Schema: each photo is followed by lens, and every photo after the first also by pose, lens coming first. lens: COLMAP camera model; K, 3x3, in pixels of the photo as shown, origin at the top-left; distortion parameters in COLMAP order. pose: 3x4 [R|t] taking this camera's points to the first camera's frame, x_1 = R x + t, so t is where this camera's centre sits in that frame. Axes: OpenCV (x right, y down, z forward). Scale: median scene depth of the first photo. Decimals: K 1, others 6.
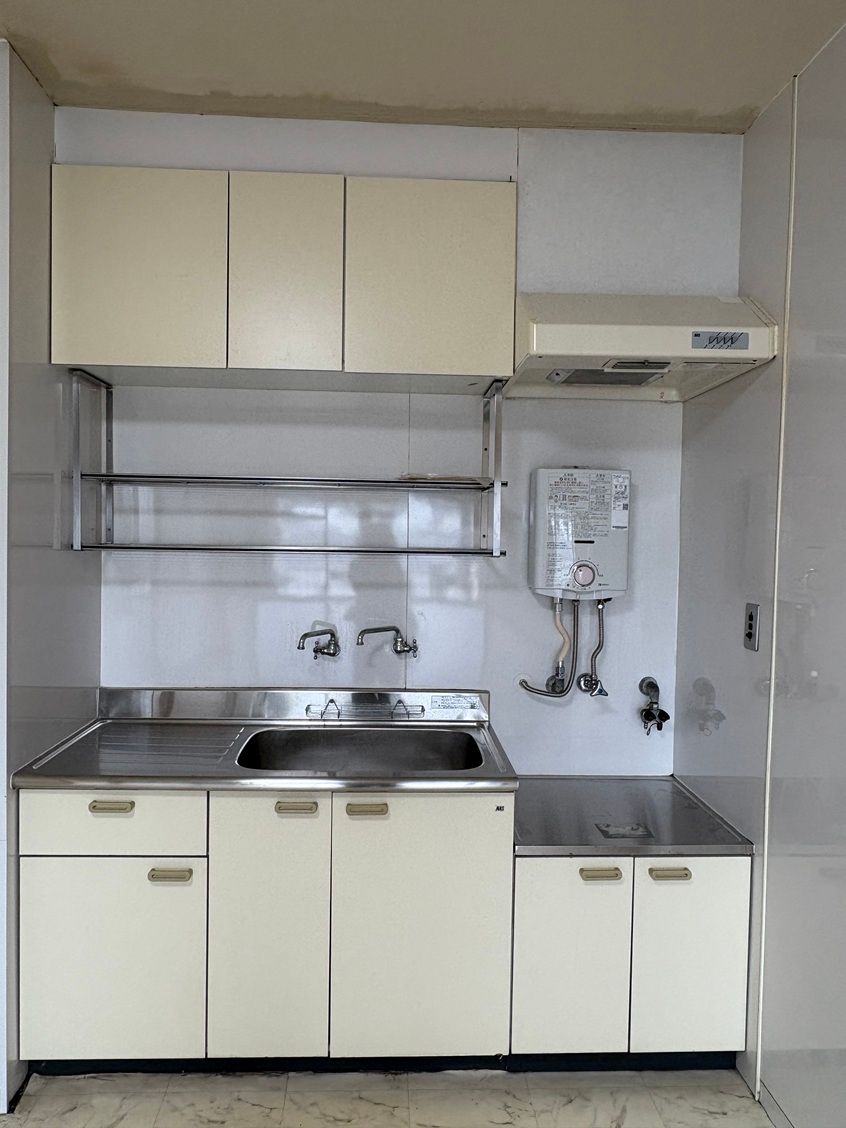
lens RADIAL K [[770.3, 0, 420.1], [0, 770.3, 564.6], [0, 0, 1]] dist [-0.007087, 0.003825]
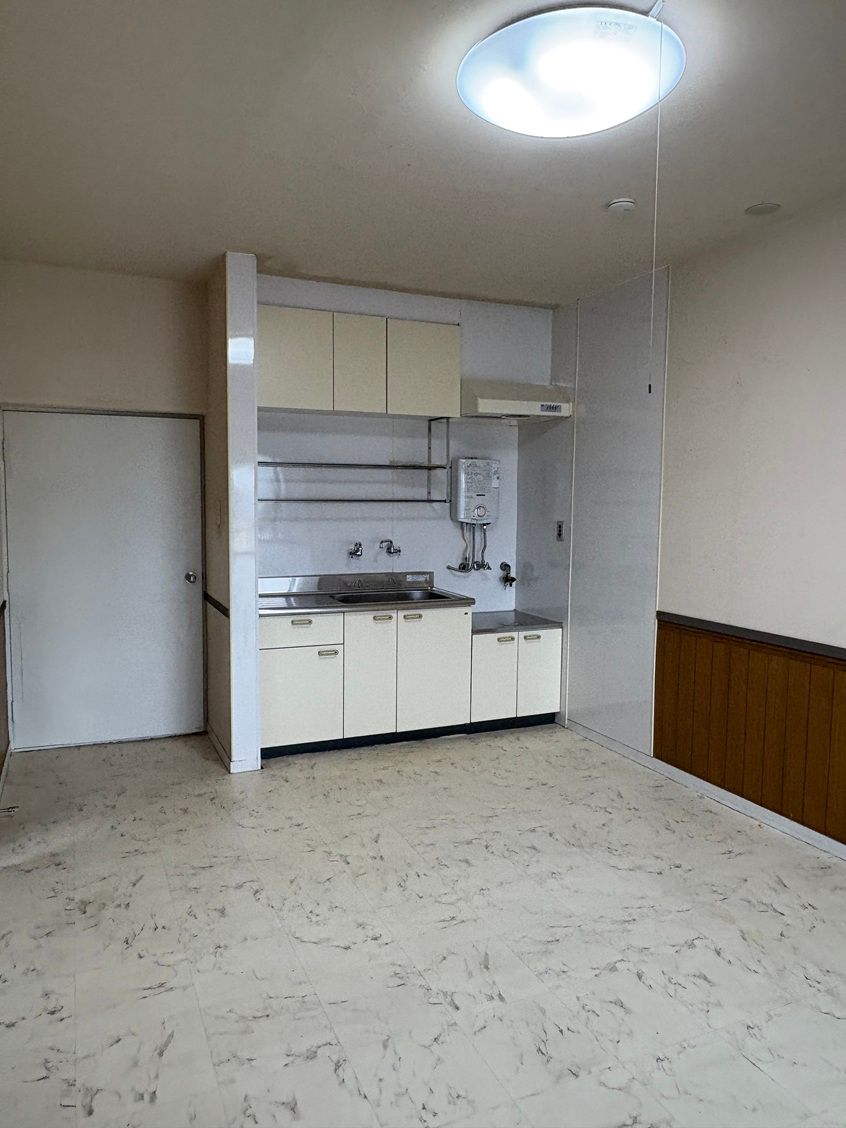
lens RADIAL K [[770.3, 0, 413.5], [0, 770.3, 569.2], [0, 0, 1]] dist [-0.007087, 0.003825]
pose [[0.933026, -0.042364, 0.357306, -0.795963], [0.021315, 0.997808, 0.062645, 0.040185], [-0.359177, -0.050833, 0.931884, -0.985182]]
